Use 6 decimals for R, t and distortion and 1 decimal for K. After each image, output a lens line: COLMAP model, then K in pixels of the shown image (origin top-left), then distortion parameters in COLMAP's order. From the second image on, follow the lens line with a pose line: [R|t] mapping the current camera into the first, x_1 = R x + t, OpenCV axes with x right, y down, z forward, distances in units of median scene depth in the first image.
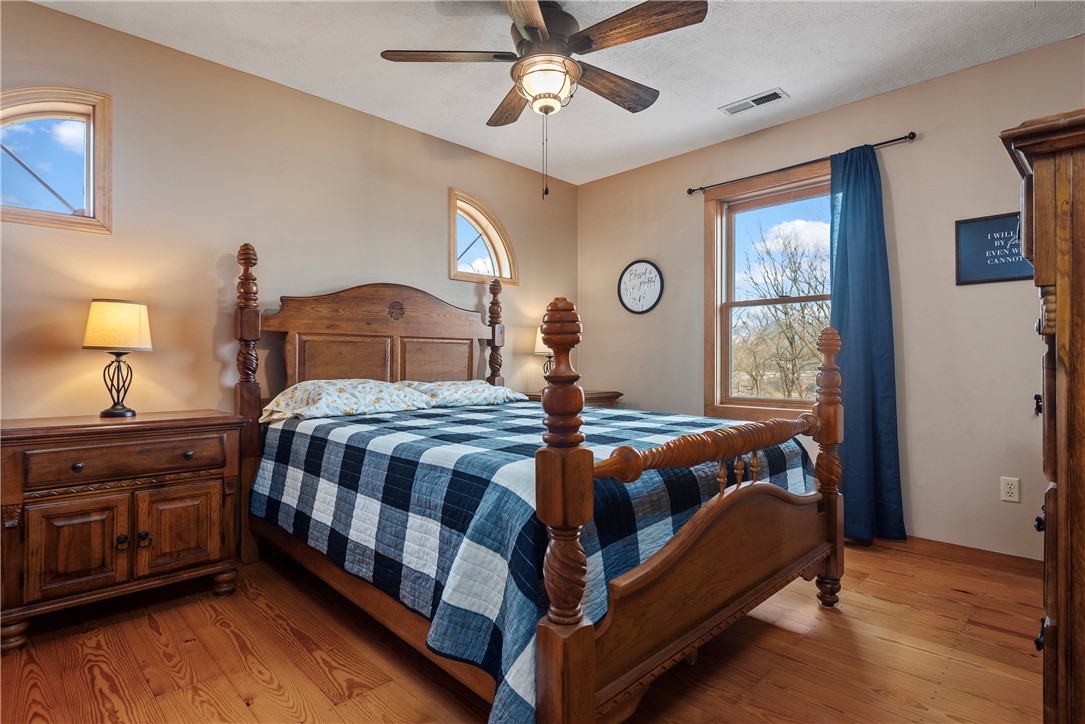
lens RADIAL K [[560.1, 0, 542.5], [0, 560.1, 362.0], [0, 0, 1]] dist [-0.003051, -0.000079]
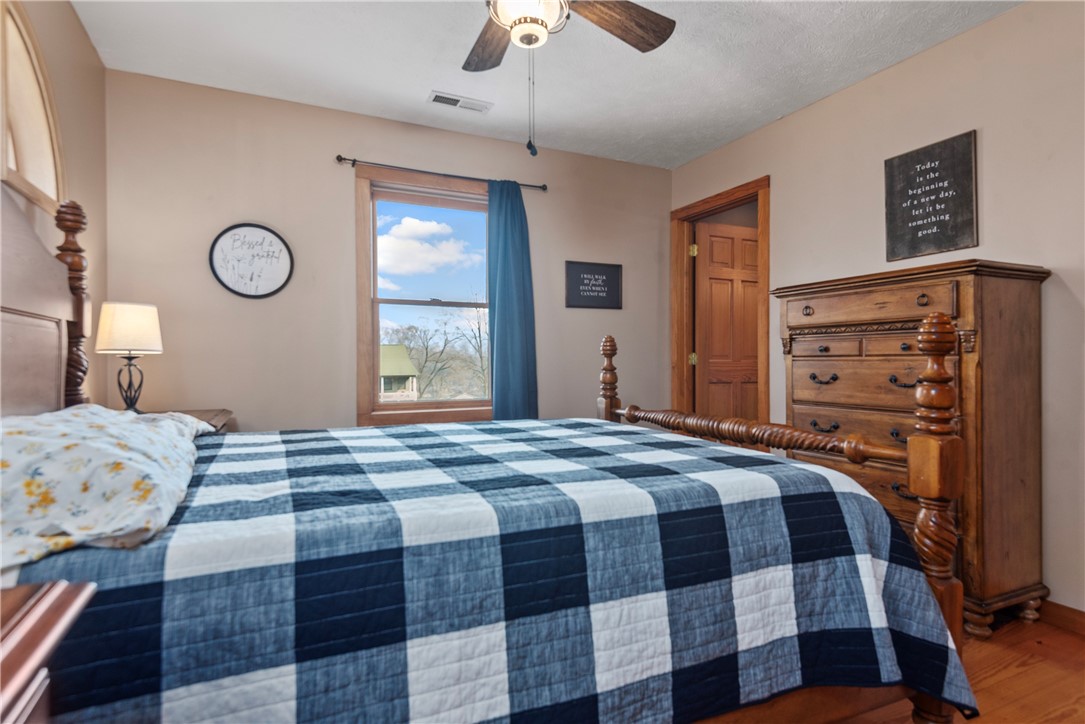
lens RADIAL K [[572.6, 0, 542.5], [0, 572.6, 362.0], [0, 0, 1]] dist [0.002093, 0.000458]
pose [[0.325720, -0.000717, 0.945466, -0.606214], [-0.000224, 1.000000, 0.000836, -0.004259], [-0.945466, -0.000484, 0.325720, 0.594704]]
